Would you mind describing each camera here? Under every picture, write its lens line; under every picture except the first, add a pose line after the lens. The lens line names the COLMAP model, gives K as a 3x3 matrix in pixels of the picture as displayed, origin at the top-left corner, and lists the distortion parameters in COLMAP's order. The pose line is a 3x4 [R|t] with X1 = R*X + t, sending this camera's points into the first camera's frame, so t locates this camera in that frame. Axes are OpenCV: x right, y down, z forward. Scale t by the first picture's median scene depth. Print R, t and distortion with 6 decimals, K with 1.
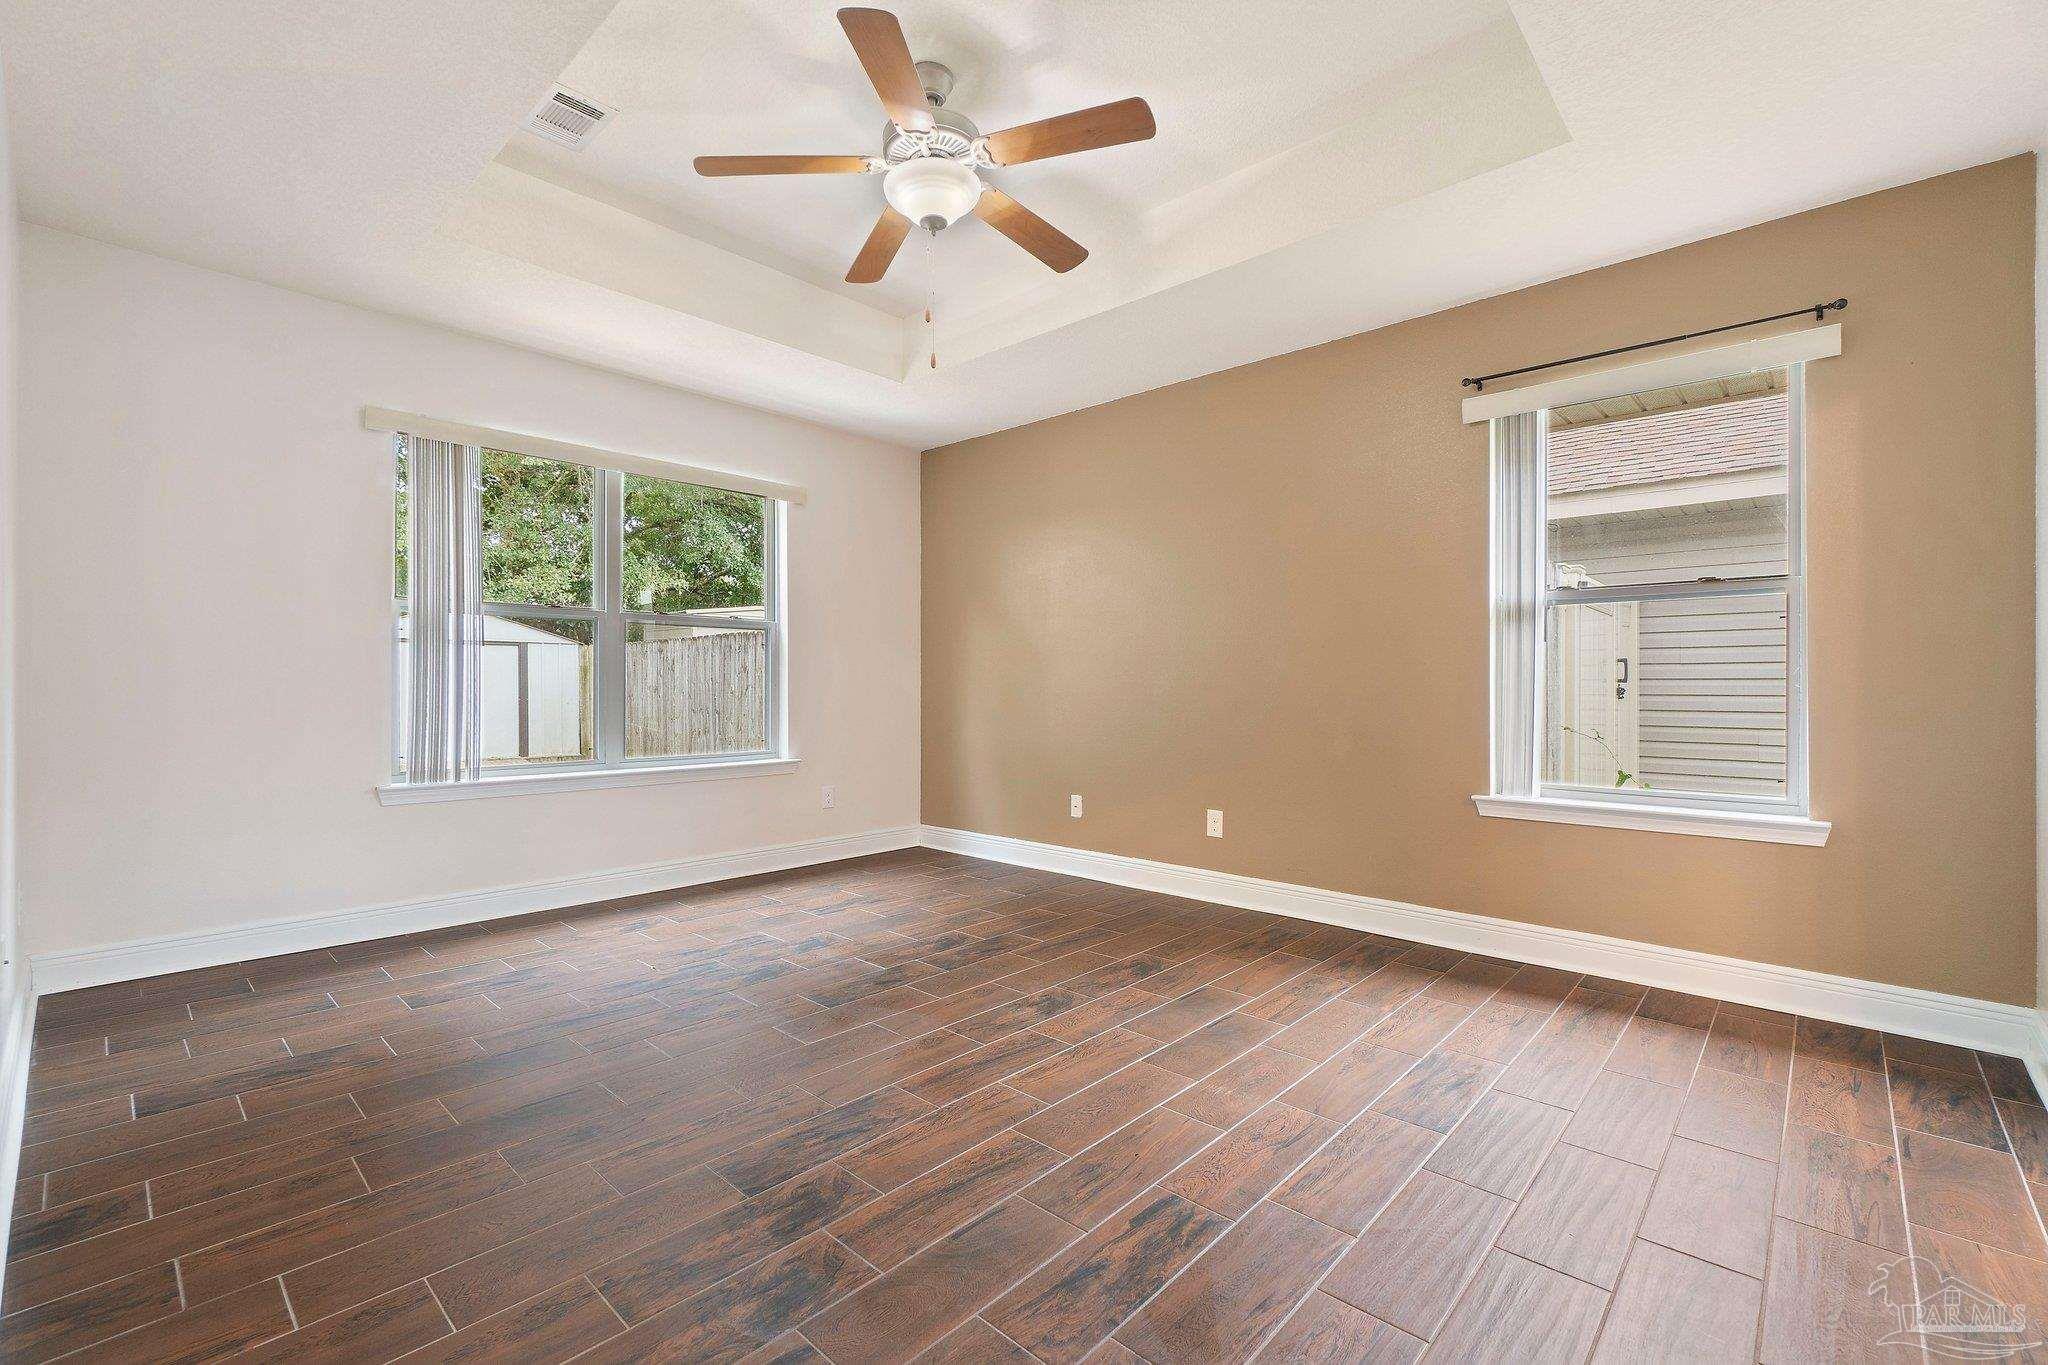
lens RADIAL K [[885.1, 0, 1024.0], [0, 885.1, 682.5], [0, 0, 1]] dist [-0.002979, -0.000410]
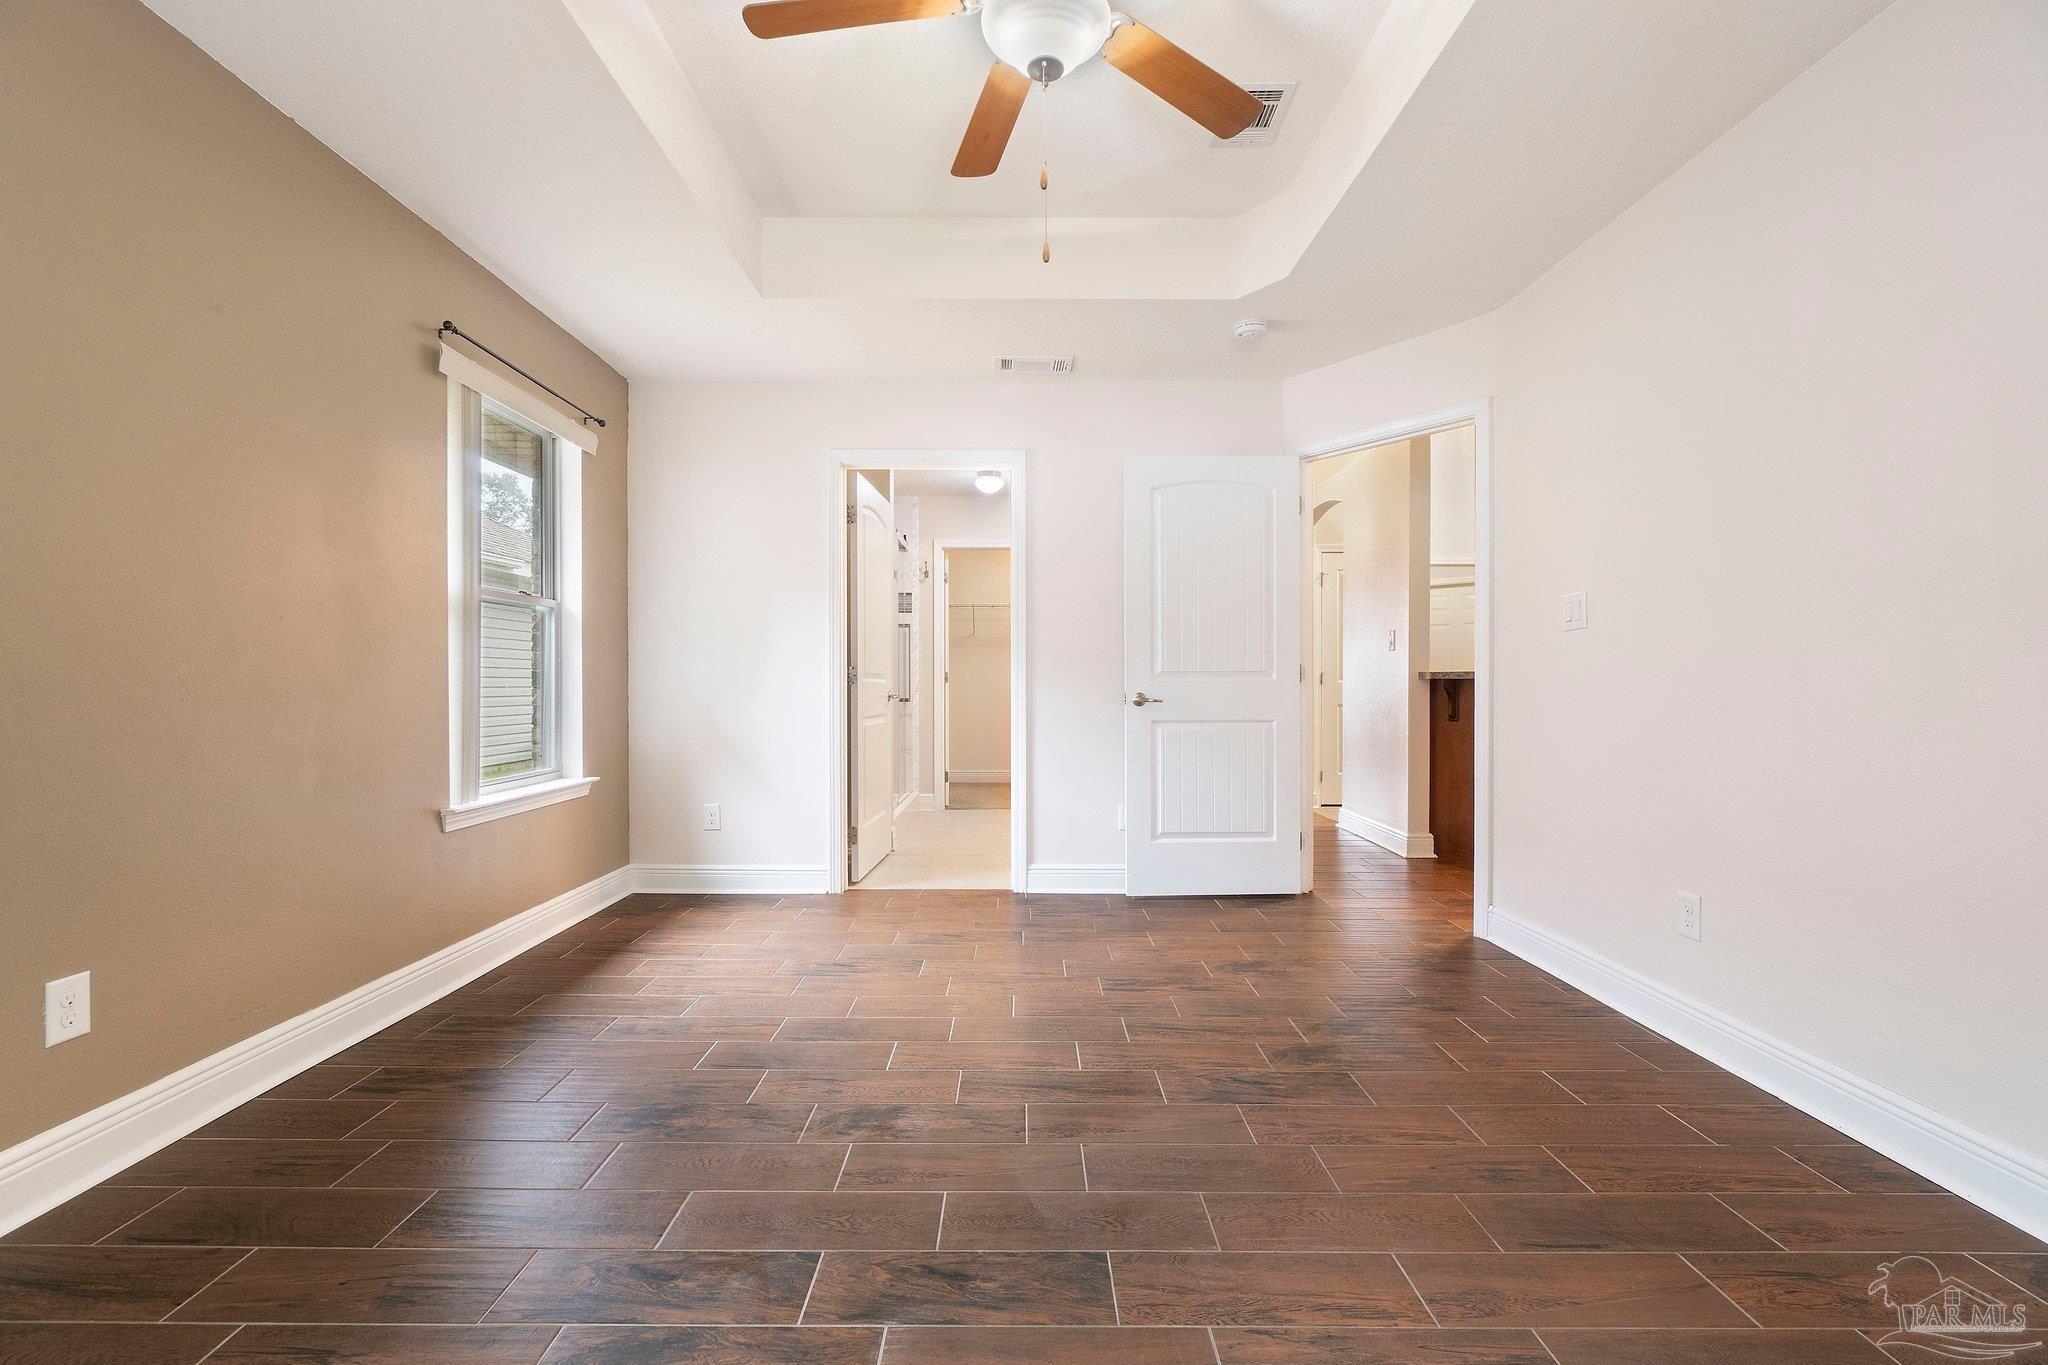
lens RADIAL K [[891.2, 0, 1015.6], [0, 891.2, 685.2], [0, 0, 1]] dist [-0.001287, -0.000415]
pose [[-0.677899, -0.003782, 0.735145, -0.548262], [-0.004322, 0.999990, 0.001160, 0.004296], [-0.735142, -0.002391, -0.677909, 1.309332]]
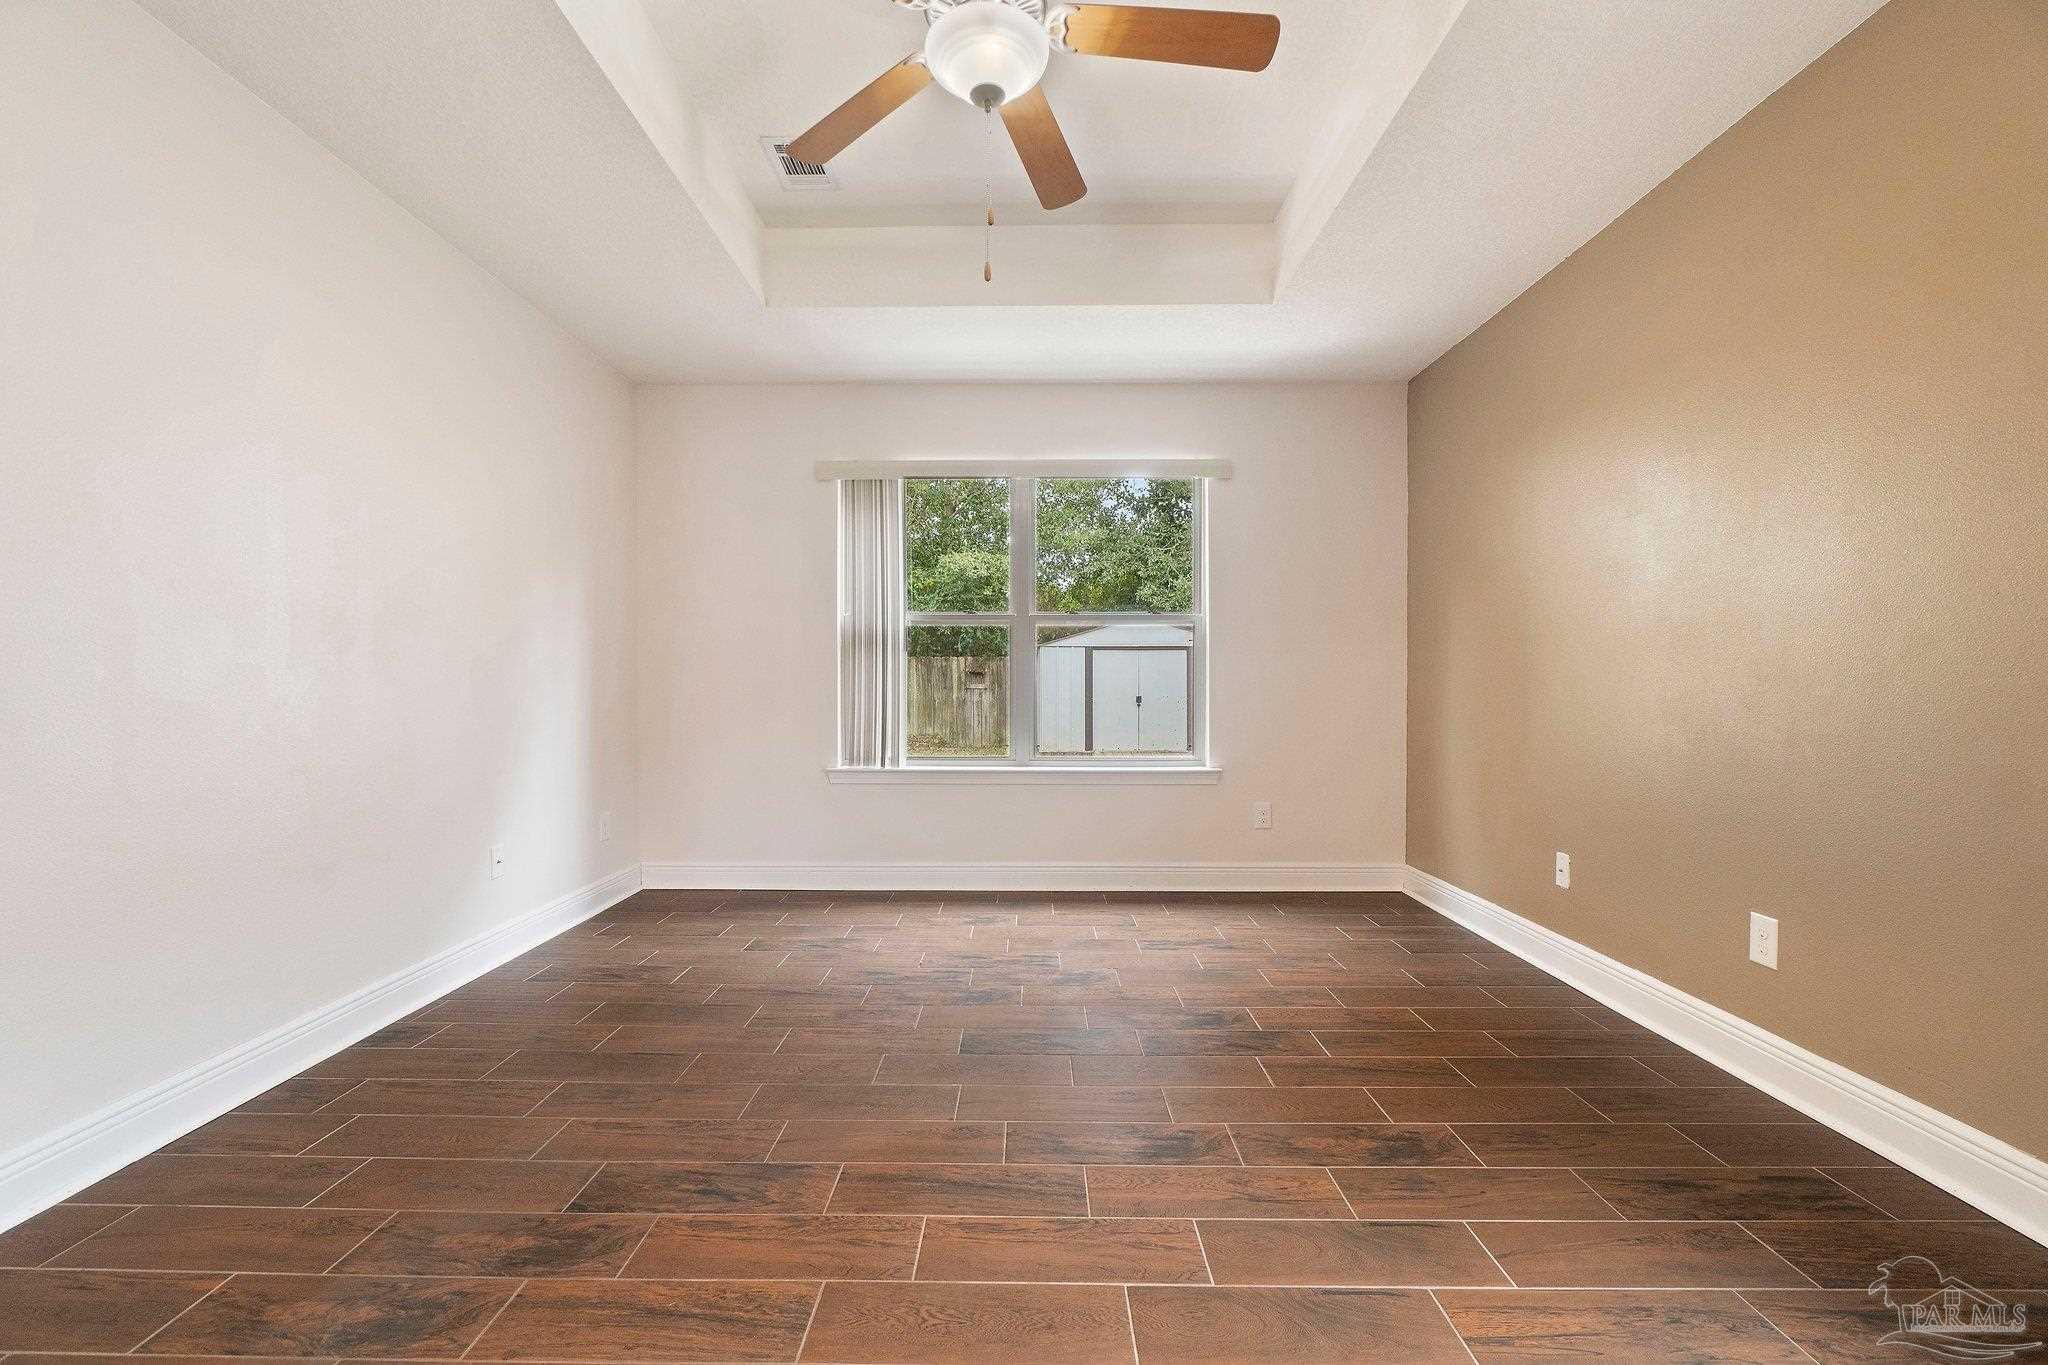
lens RADIAL K [[891.2, 0, 1015.6], [0, 891.2, 685.2], [0, 0, 1]] dist [-0.001287, -0.000415]
pose [[0.667588, -0.003515, -0.744523, 0.431879], [0.004152, 0.999991, -0.000998, 0.005571], [0.744520, -0.002425, 0.667596, 0.416774]]
